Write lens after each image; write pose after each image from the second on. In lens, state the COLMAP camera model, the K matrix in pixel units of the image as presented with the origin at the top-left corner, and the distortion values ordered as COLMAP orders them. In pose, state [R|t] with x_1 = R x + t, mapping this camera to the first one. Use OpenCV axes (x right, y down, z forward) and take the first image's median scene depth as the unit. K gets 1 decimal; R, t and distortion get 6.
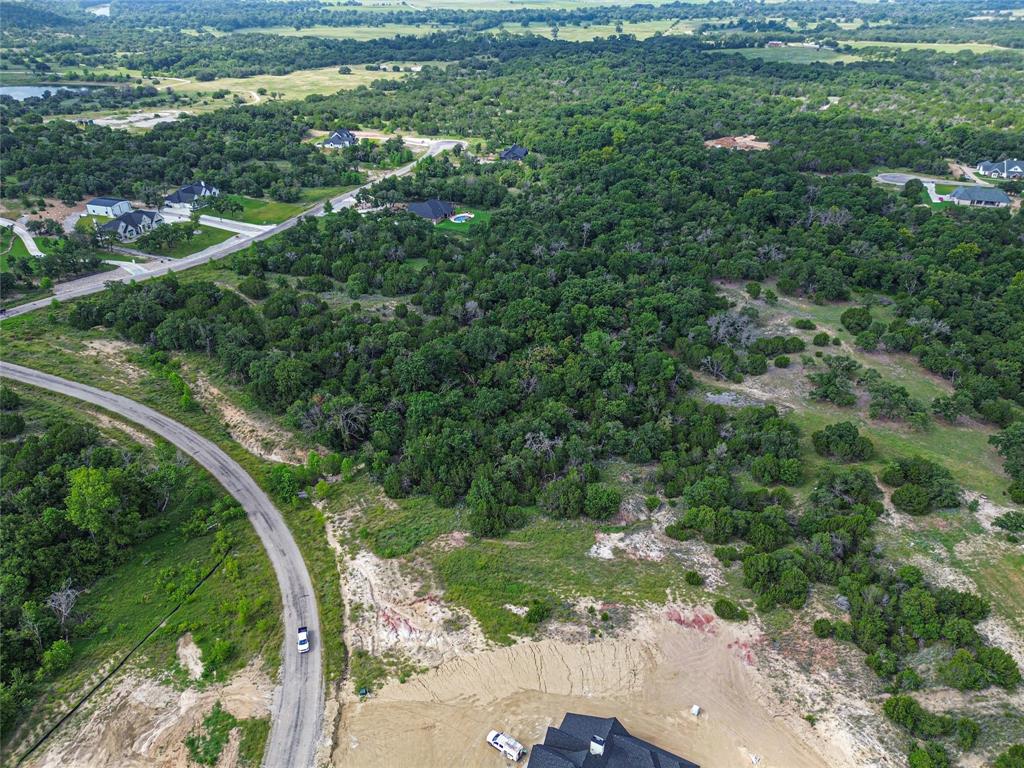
lens RADIAL K [[727.7, 0, 509.5], [0, 727.7, 380.5], [0, 0, 1]] dist [0.053633, -0.043905]
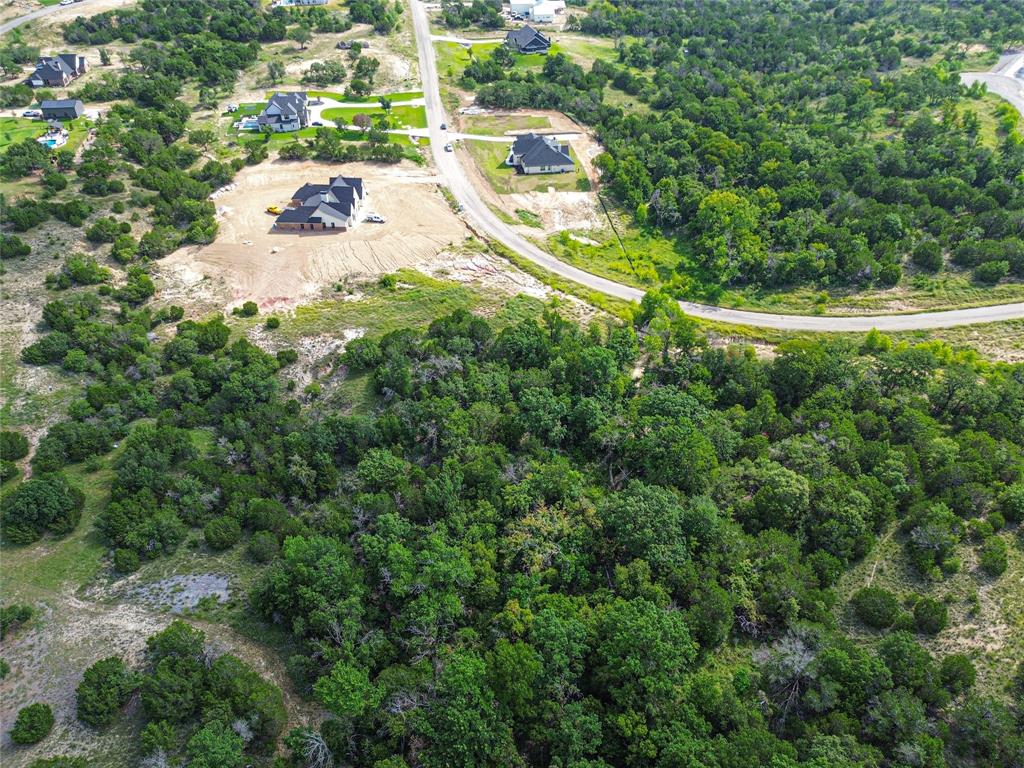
lens RADIAL K [[727.7, 0, 509.5], [0, 727.7, 380.5], [0, 0, 1]] dist [0.053633, -0.043905]
pose [[-0.909452, 0.252852, -0.330095, 0.295370], [-0.202464, 0.424118, 0.882685, -0.778498], [0.363188, 0.869592, -0.334522, 1.509440]]
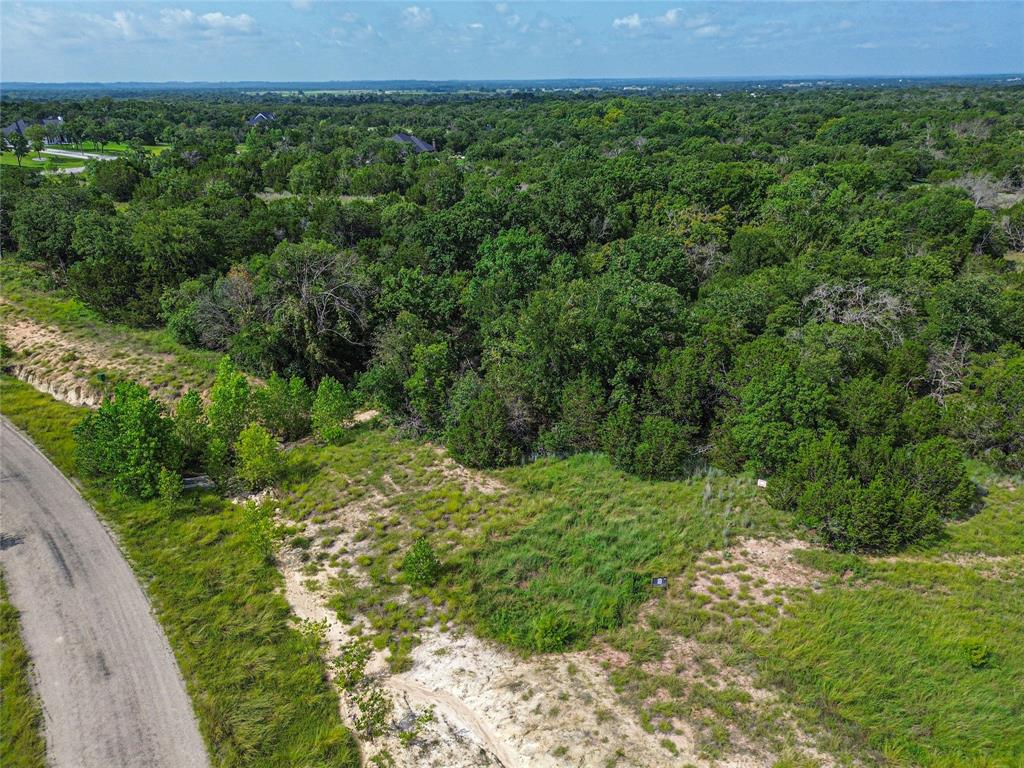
lens RADIAL K [[727.7, 0, 509.5], [0, 727.7, 380.5], [0, 0, 1]] dist [0.053633, -0.043905]
pose [[0.993974, -0.045109, 0.099904, -0.195670], [0.057700, 0.990227, -0.126967, 0.180803], [-0.093201, 0.131966, 0.986863, 0.735572]]
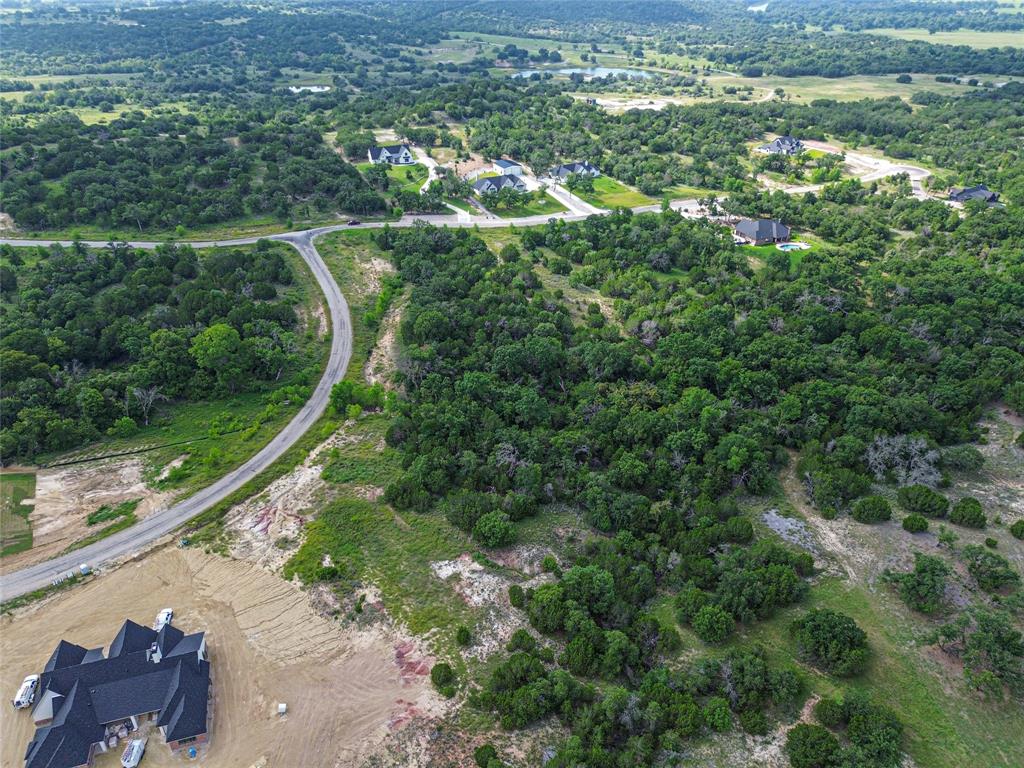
lens RADIAL K [[727.7, 0, 509.5], [0, 727.7, 380.5], [0, 0, 1]] dist [0.053633, -0.043905]
pose [[0.698435, 0.353289, -0.622395, 0.694067], [-0.351651, 0.926850, 0.131493, -0.155072], [0.623322, 0.127027, 0.771579, 0.264954]]
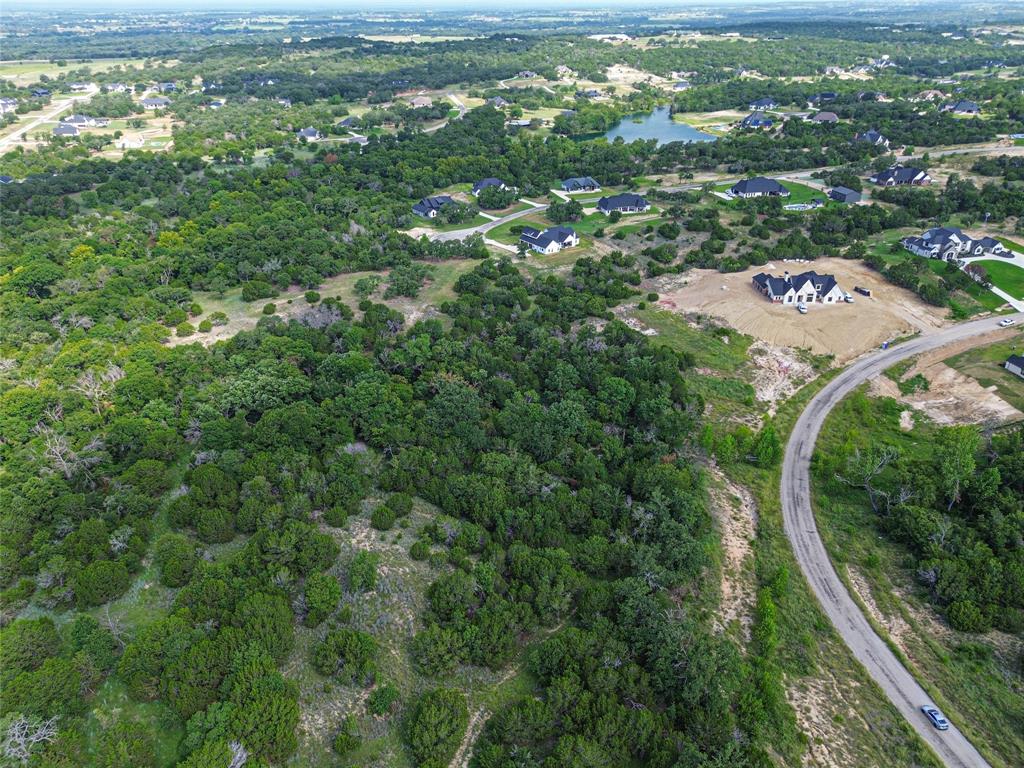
lens RADIAL K [[727.7, 0, 509.5], [0, 727.7, 380.5], [0, 0, 1]] dist [0.053633, -0.043905]
pose [[-0.481110, -0.397163, 0.781533, -1.002327], [0.437144, 0.664061, 0.606570, -0.789567], [-0.759893, 0.633470, -0.145869, 1.512656]]
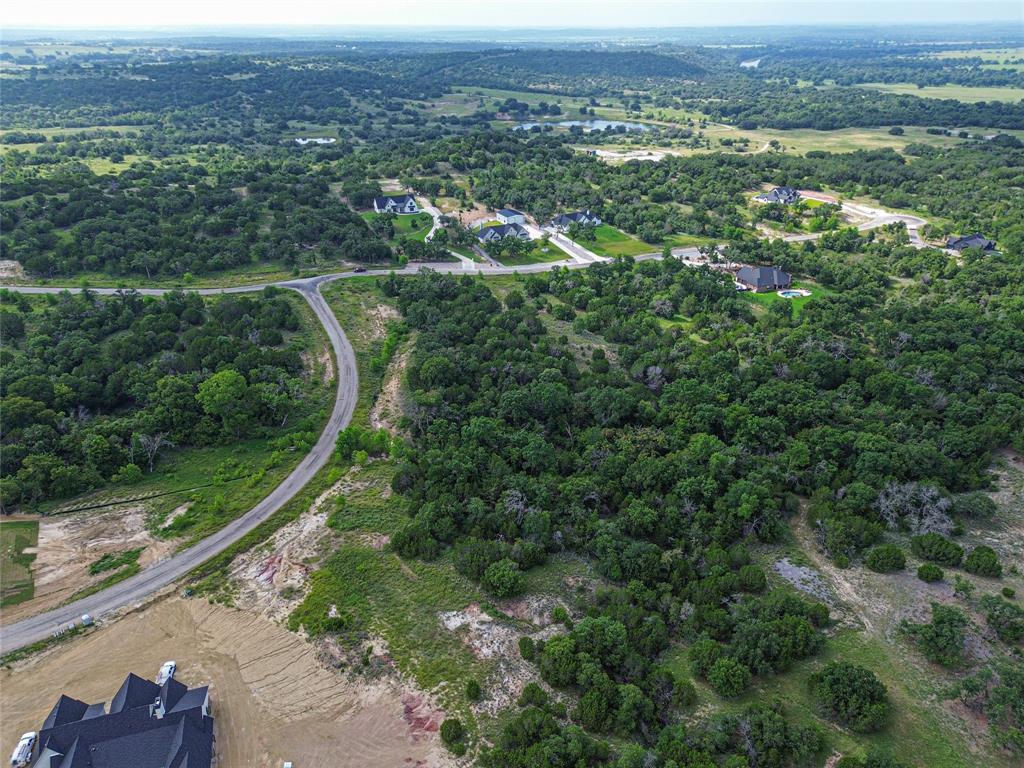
lens RADIAL K [[727.7, 0, 509.5], [0, 727.7, 380.5], [0, 0, 1]] dist [0.053633, -0.043905]
pose [[0.699053, 0.314403, -0.642242, 0.683978], [-0.351754, 0.933167, 0.073953, -0.152112], [0.622570, 0.174214, 0.762926, 0.256555]]
